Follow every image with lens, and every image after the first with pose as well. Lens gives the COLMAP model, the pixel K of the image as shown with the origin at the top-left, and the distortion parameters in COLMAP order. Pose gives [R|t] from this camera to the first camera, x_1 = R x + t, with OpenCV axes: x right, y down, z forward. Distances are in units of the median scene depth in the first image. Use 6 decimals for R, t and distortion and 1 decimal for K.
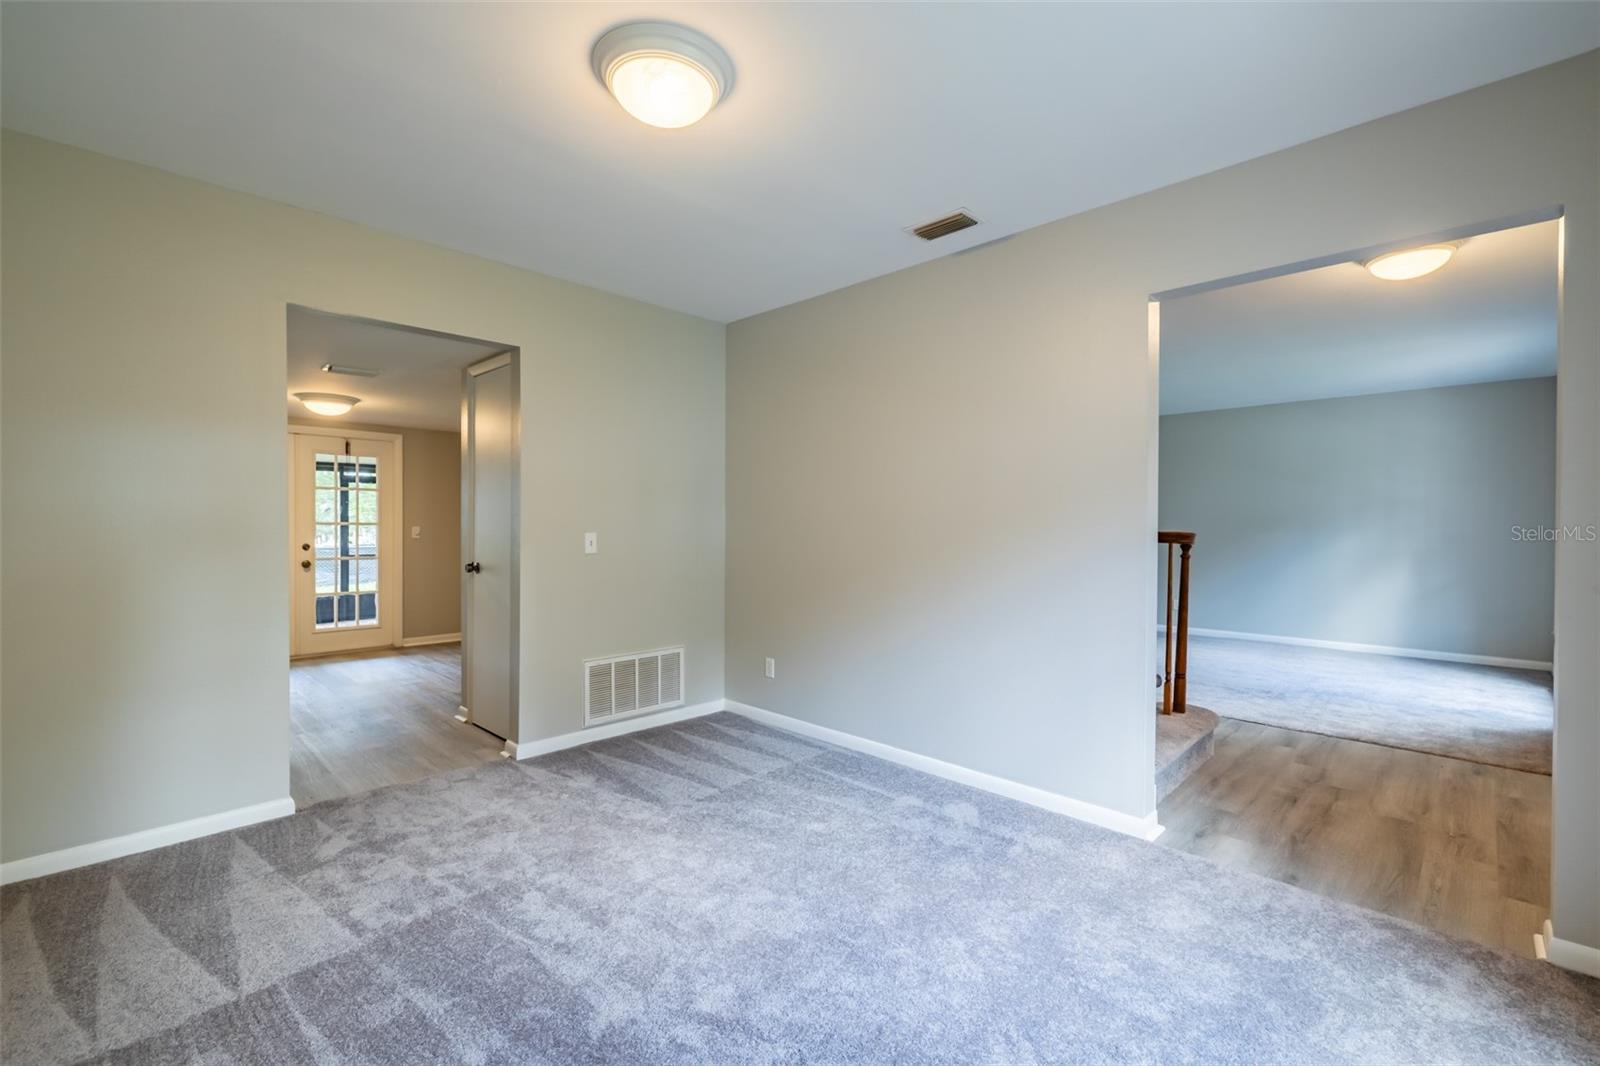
lens RADIAL K [[693.8, 0, 800.4], [0, 693.8, 527.8], [0, 0, 1]] dist [0.000083, -0.000090]
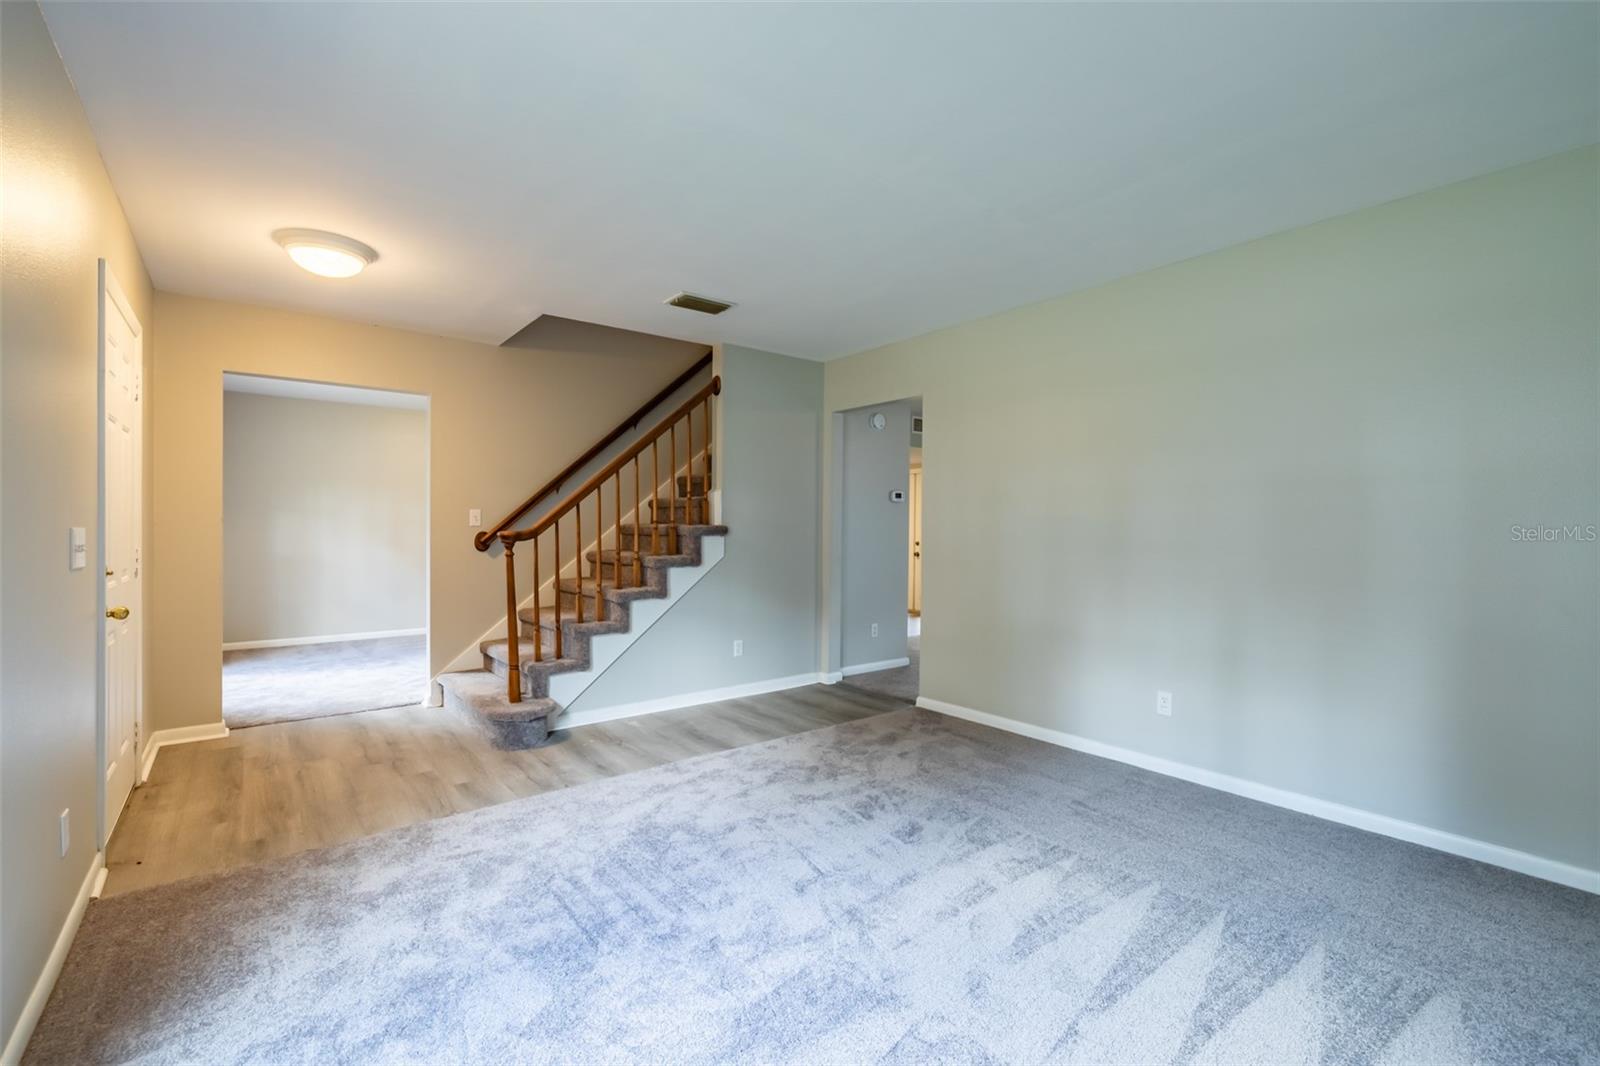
lens RADIAL K [[693.8, 0, 799.9], [0, 693.8, 533.1], [0, 0, 1]] dist [0.000083, -0.000090]
pose [[-0.123905, -0.005827, -0.992277, 1.787828], [-0.015377, 0.999874, -0.003951, 0.005394], [0.992175, 0.014768, -0.123979, 1.806208]]
